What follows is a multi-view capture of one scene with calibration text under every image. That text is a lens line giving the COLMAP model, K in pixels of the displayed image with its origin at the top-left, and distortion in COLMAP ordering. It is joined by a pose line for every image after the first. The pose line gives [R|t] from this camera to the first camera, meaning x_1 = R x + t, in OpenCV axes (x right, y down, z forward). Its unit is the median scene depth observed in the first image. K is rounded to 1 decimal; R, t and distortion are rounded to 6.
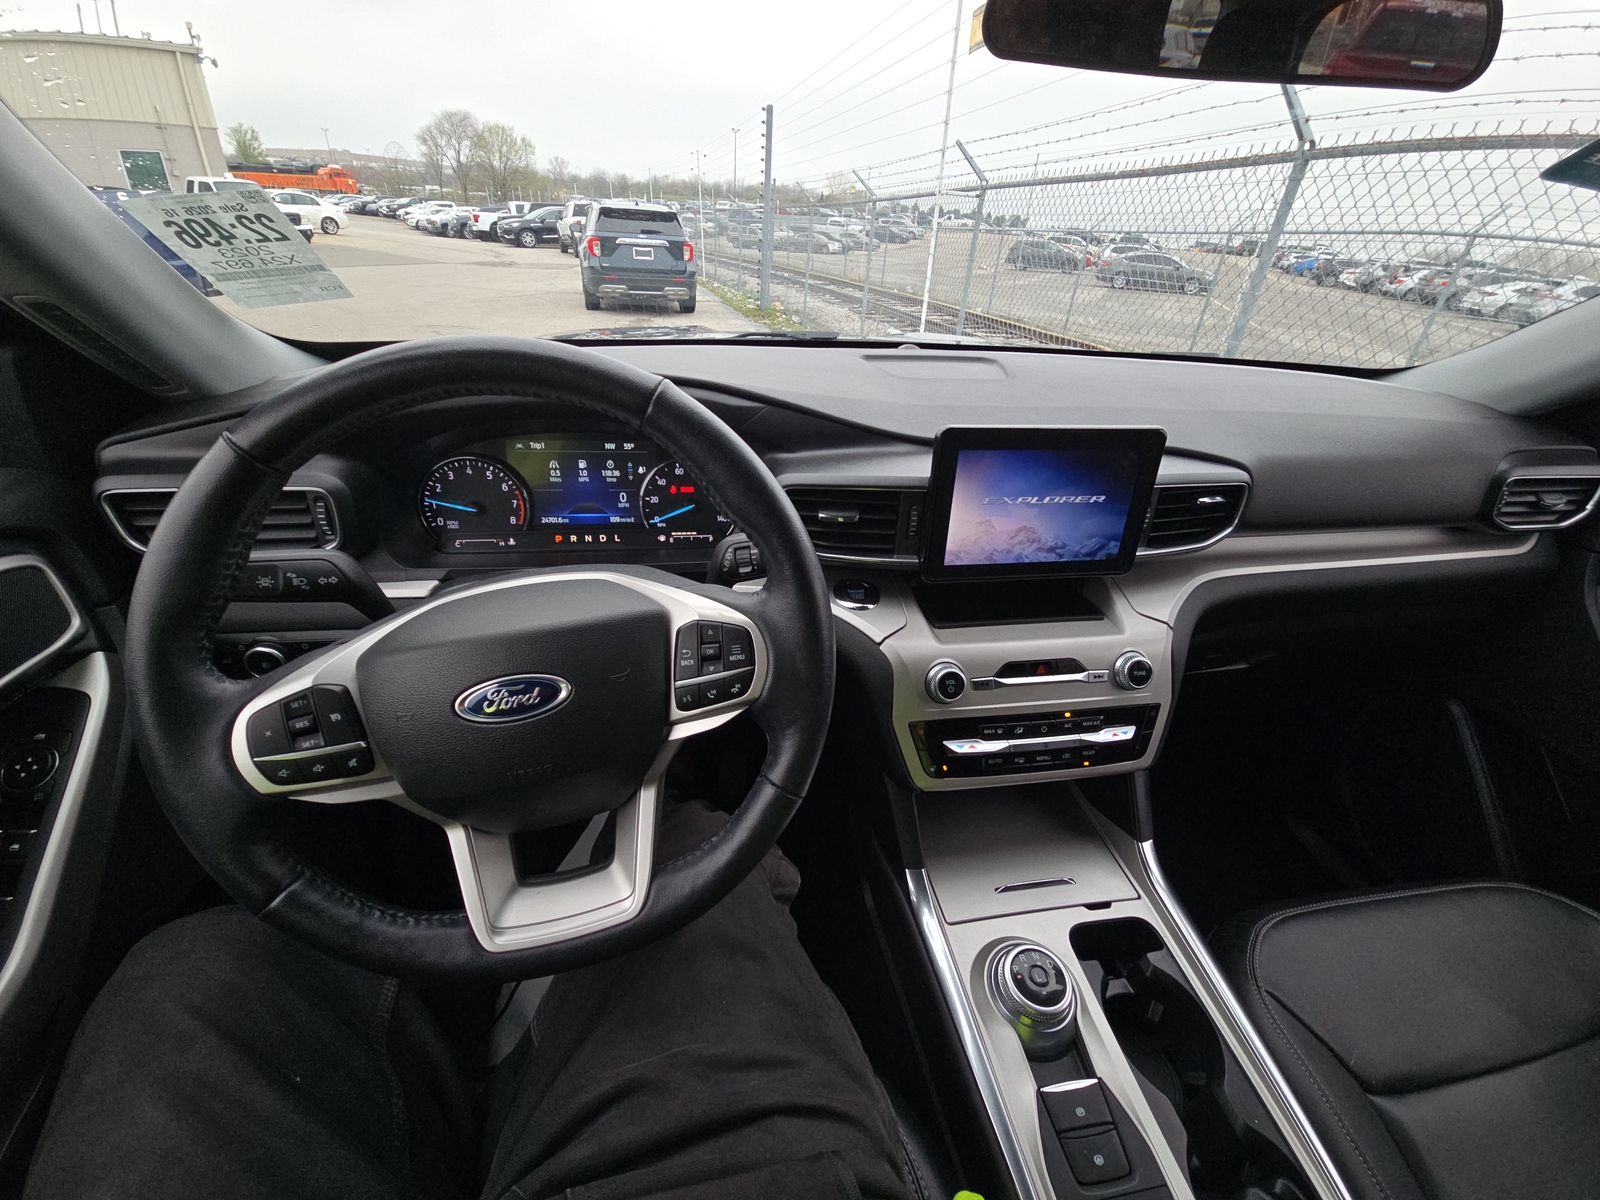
lens RADIAL K [[634.8, 0, 803.9], [0, 634.8, 612.9], [0, 0, 1]] dist [0.010089, -0.004332]
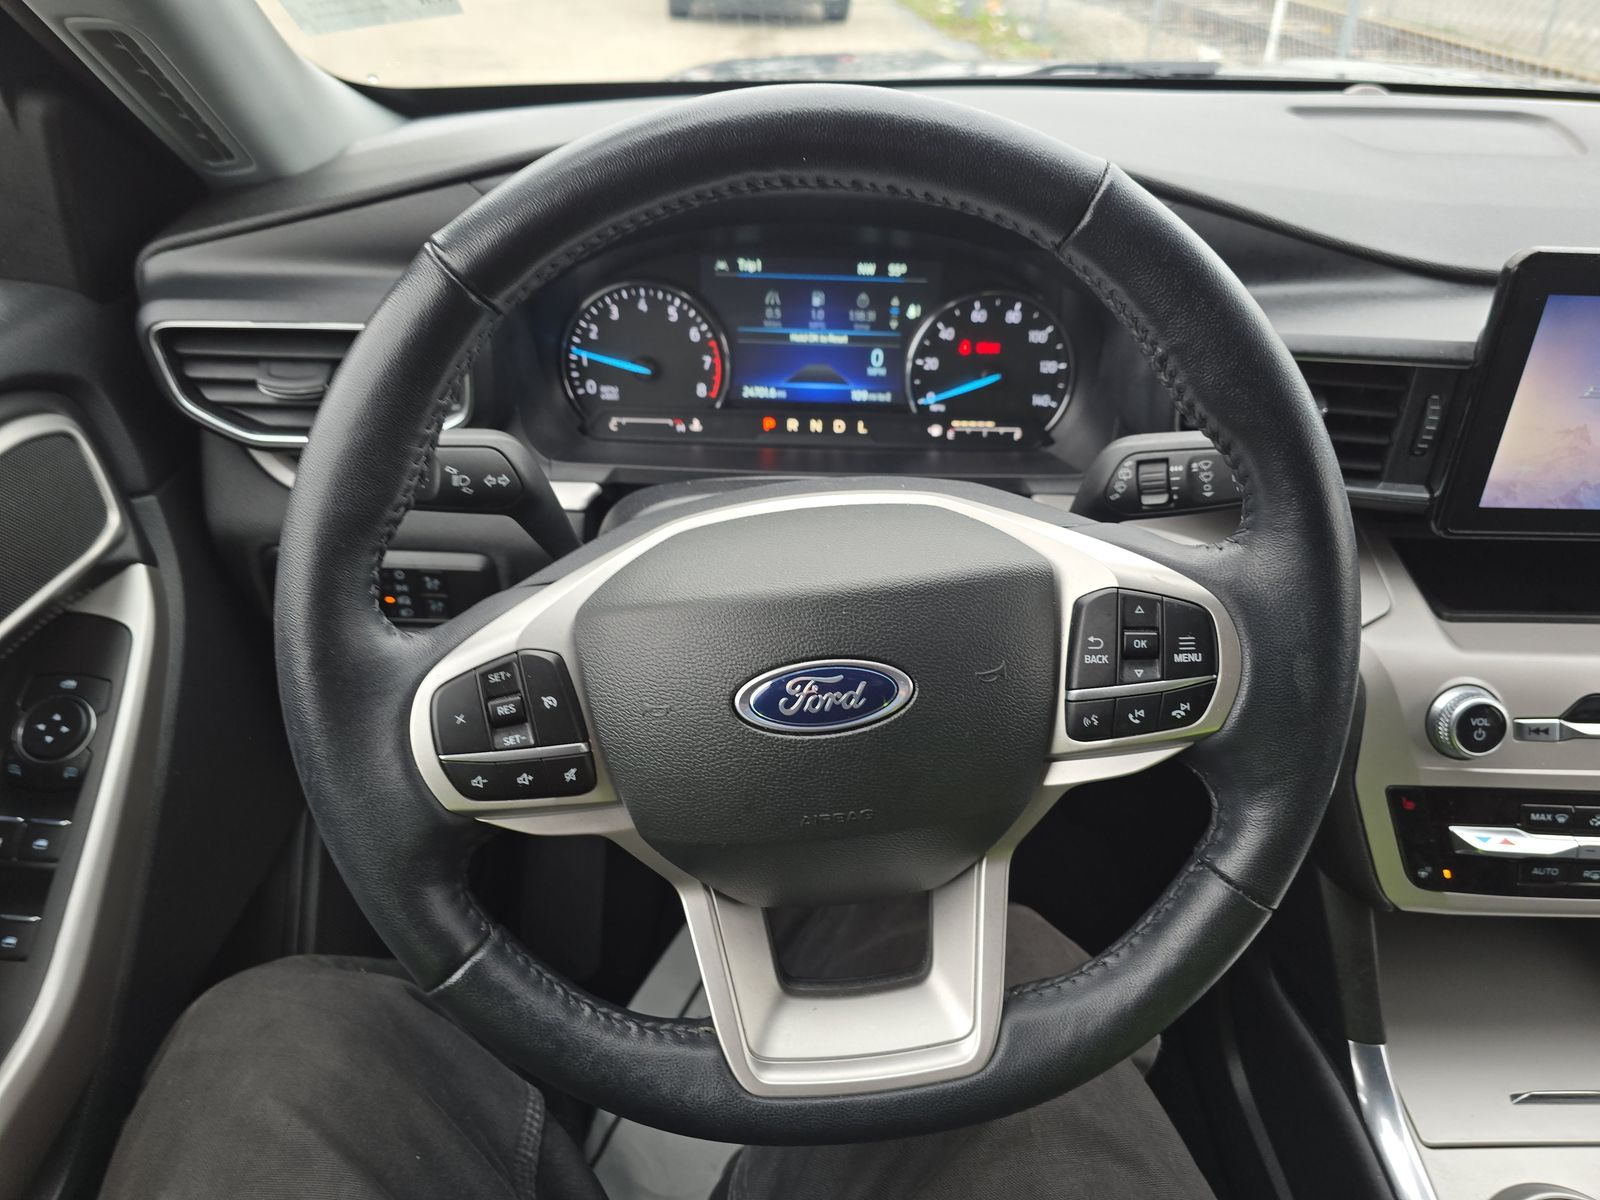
lens RADIAL K [[1074.7, 0, 805.8], [0, 1074.7, 608.5], [0, 0, 1]] dist [0.033926, -0.029878]
pose [[0.984837, 0.074077, -0.156868, -0.202328], [-0.065184, 0.996001, 0.061106, -0.007814], [0.160768, -0.049955, 0.985727, -0.010480]]
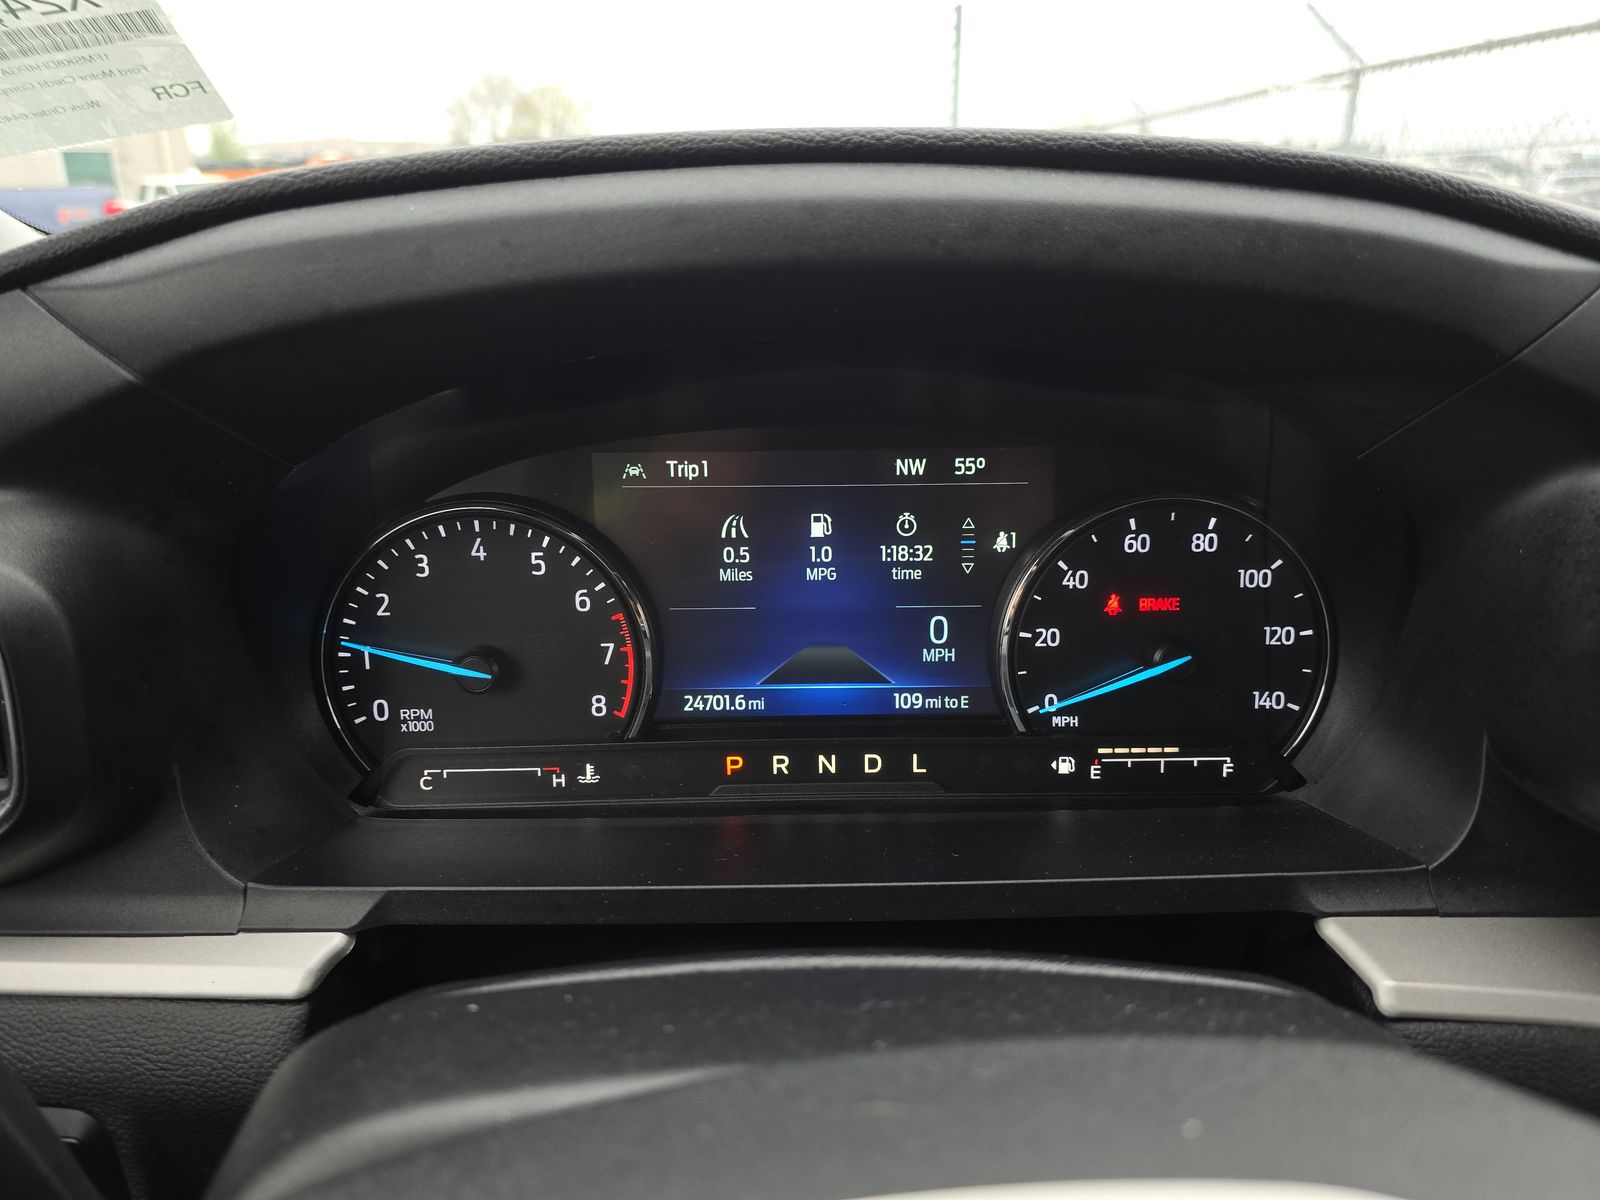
lens RADIAL K [[1074.7, 0, 806.0], [0, 1074.7, 613.8], [0, 0, 1]] dist [0.033926, -0.029878]
pose [[0.984438, -0.004400, -0.175679, -0.295710], [-0.026478, 0.984559, -0.173037, -0.113337], [0.173728, 0.174995, 0.969121, 0.558935]]
